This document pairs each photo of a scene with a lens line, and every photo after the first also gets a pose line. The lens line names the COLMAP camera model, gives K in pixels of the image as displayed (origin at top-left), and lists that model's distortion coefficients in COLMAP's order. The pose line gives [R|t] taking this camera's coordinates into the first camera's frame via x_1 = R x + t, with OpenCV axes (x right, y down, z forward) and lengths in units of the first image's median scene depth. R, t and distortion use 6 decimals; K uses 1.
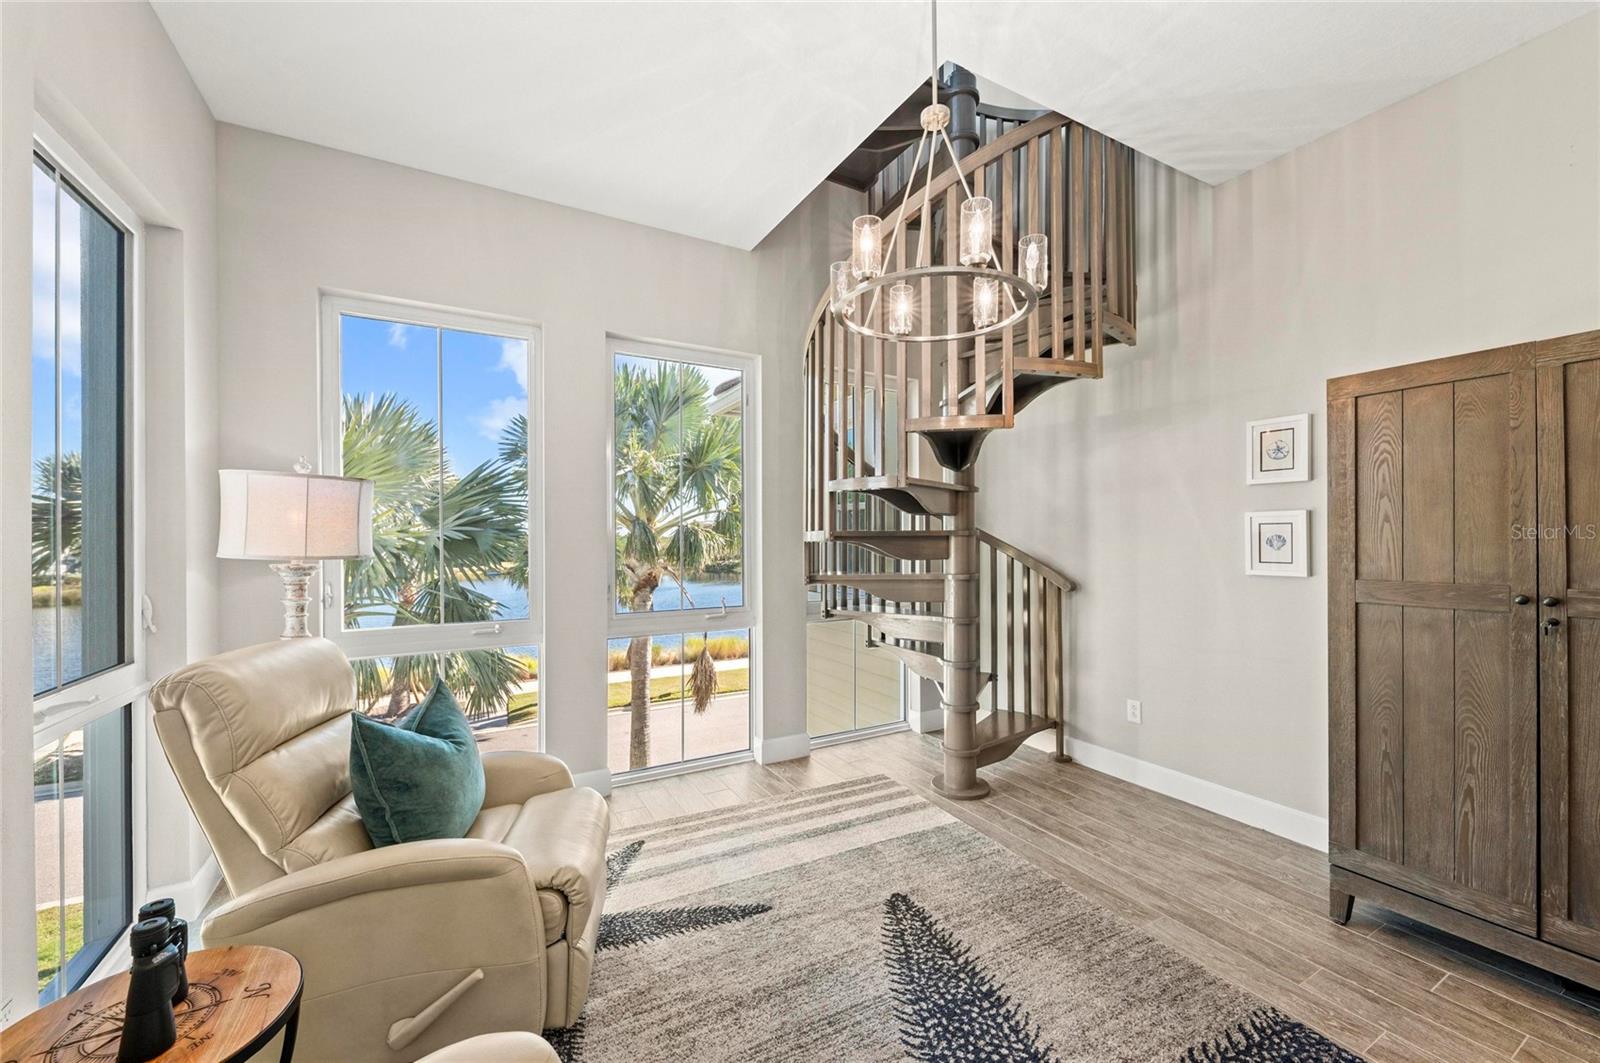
lens RADIAL K [[625.1, 0, 799.6], [0, 625.1, 535.7], [0, 0, 1]] dist [0.010246, -0.003410]
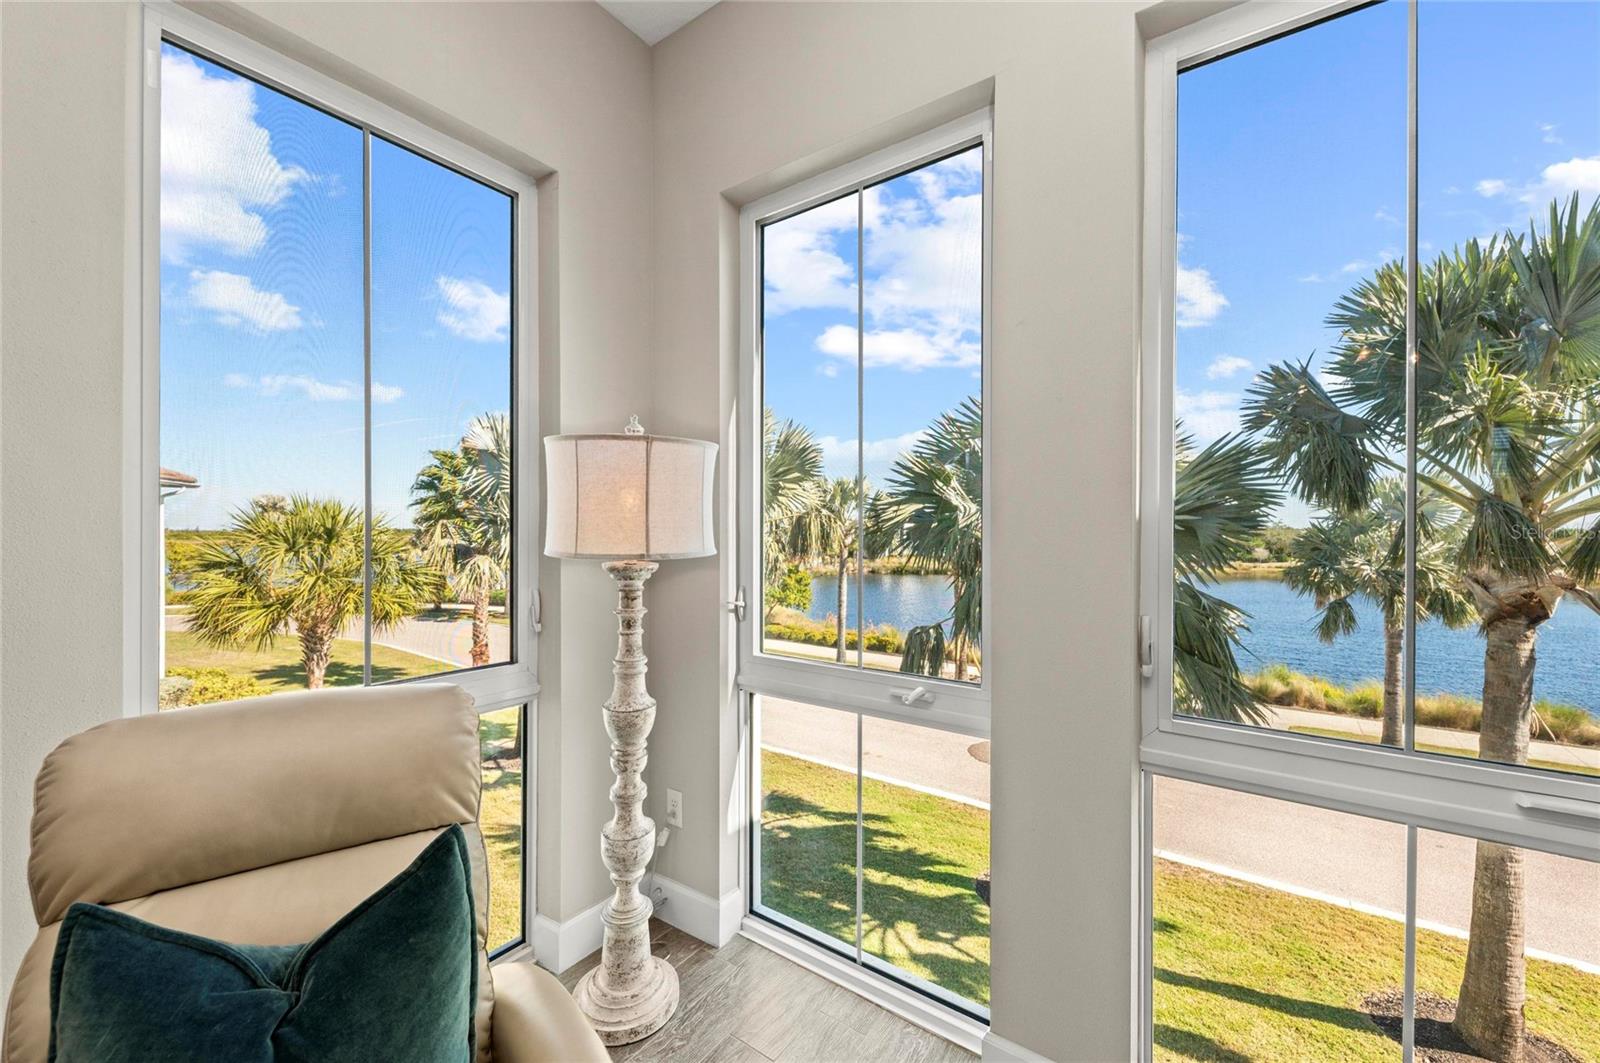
lens RADIAL K [[625.1, 0, 808.8], [0, 625.1, 536.0], [0, 0, 1]] dist [0.010246, -0.003410]
pose [[0.434217, 0.016316, -0.900660, -0.008630], [-0.003319, 0.999858, 0.016513, 0.000150], [0.900802, -0.004181, 0.434210, 0.169823]]
